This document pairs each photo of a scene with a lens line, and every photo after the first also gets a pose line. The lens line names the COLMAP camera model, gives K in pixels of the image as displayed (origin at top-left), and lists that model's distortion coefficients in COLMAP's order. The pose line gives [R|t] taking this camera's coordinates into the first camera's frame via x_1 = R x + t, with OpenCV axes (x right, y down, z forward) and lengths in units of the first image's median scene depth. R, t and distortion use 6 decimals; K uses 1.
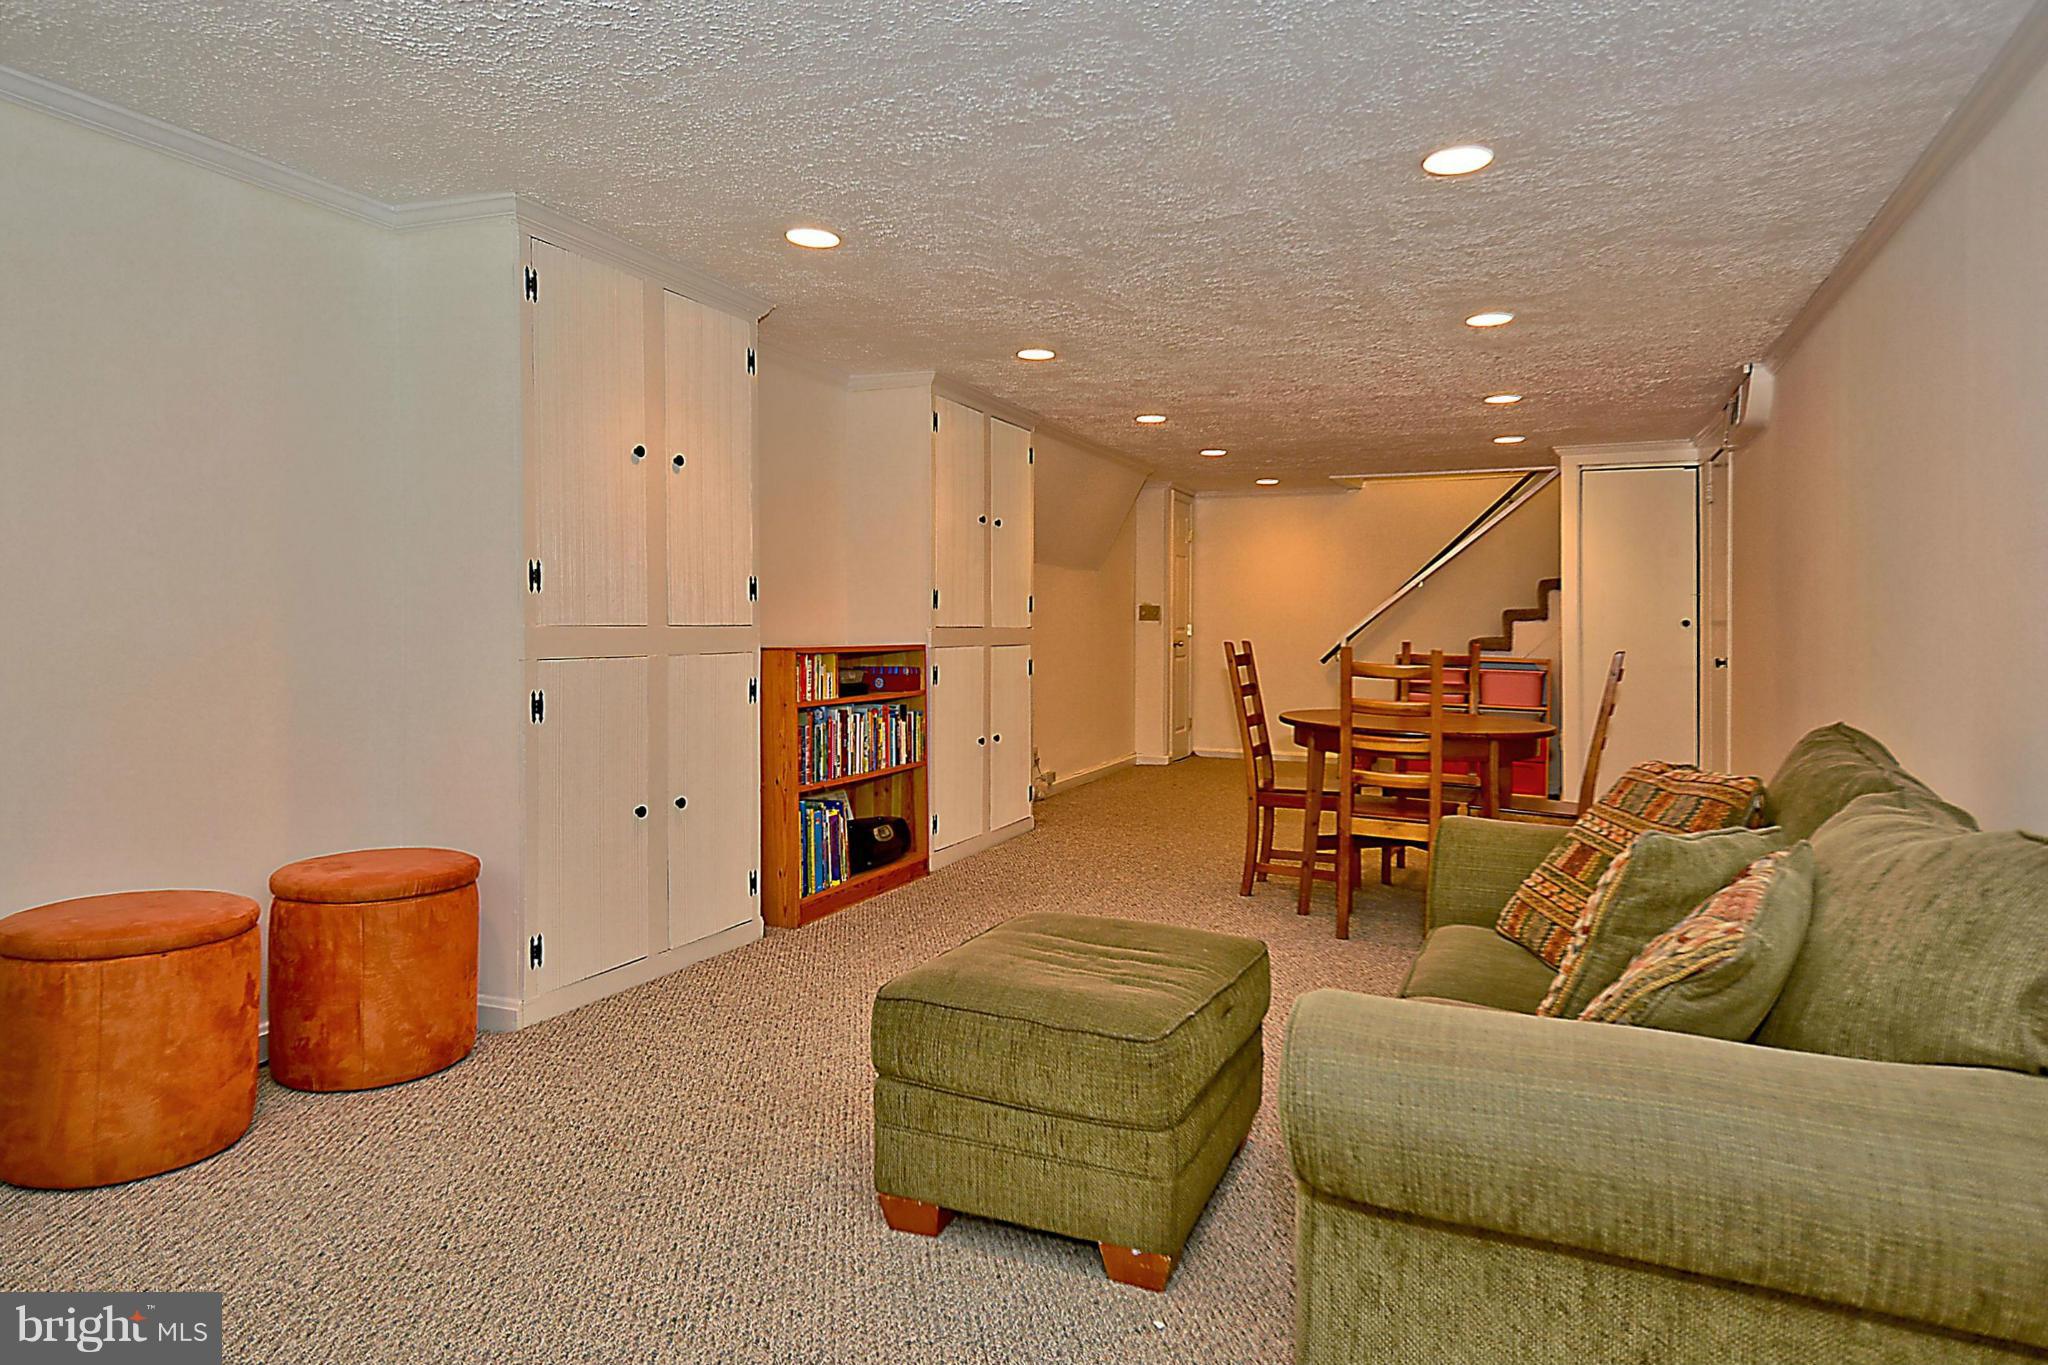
lens RADIAL K [[1244.8, 0, 1025.8], [0, 1244.8, 608.9], [0, 0, 1]] dist [0.017010, -0.000255]
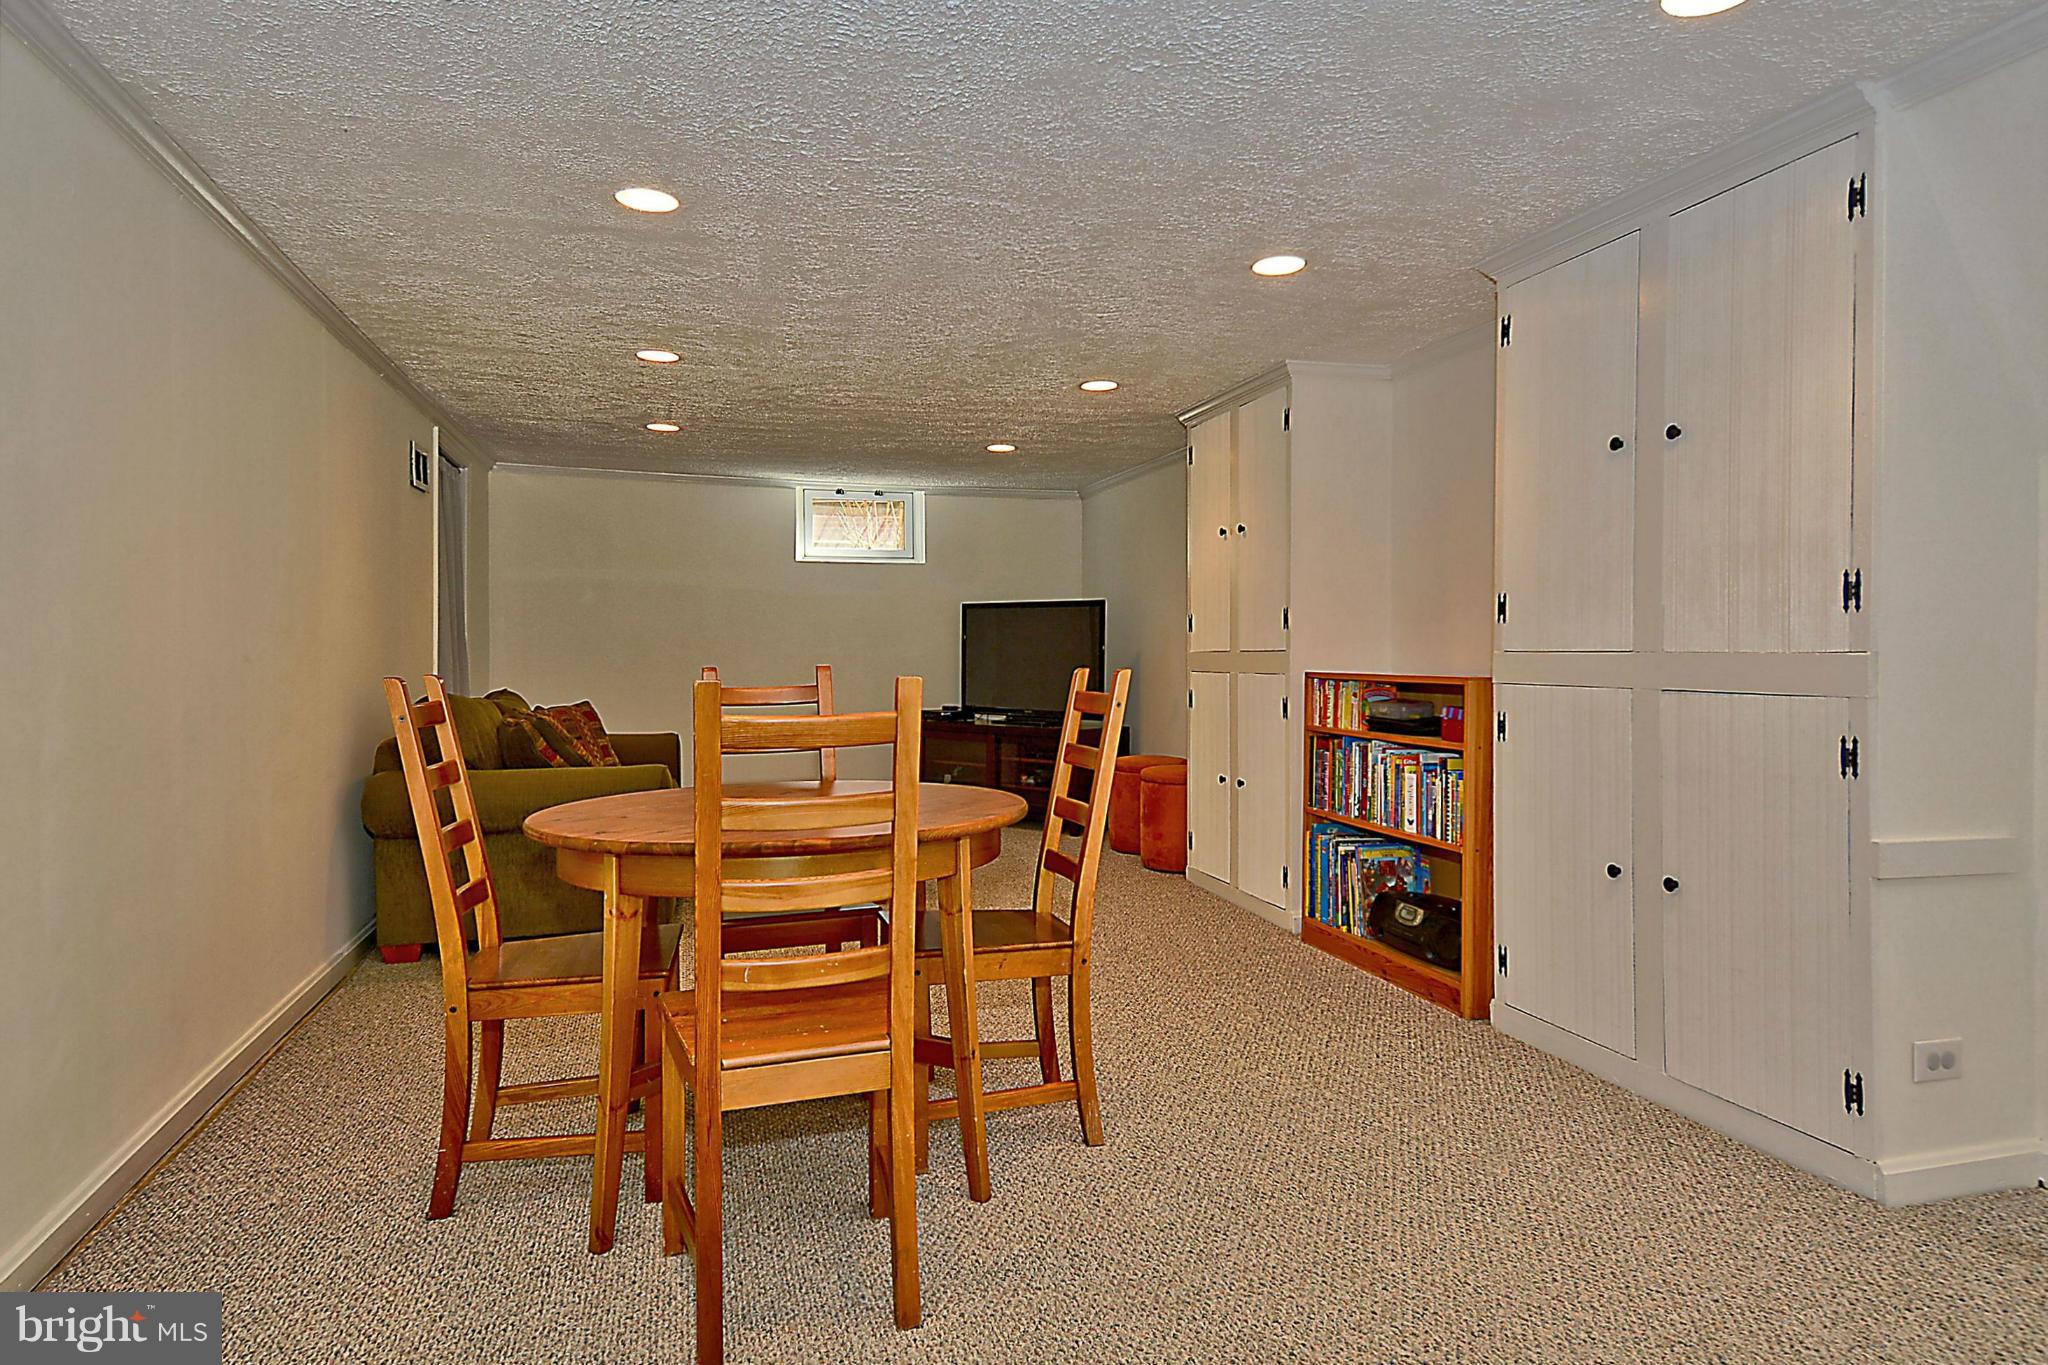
lens RADIAL K [[1085.2, 0, 1029.3], [0, 1085.2, 671.6], [0, 0, 1]] dist [0.003941, -0.000292]
pose [[-0.755902, -0.001860, -0.654682, 0.544508], [-0.003989, 0.999990, 0.001765, 0.028225], [0.654672, 0.003946, -0.755903, 1.435970]]
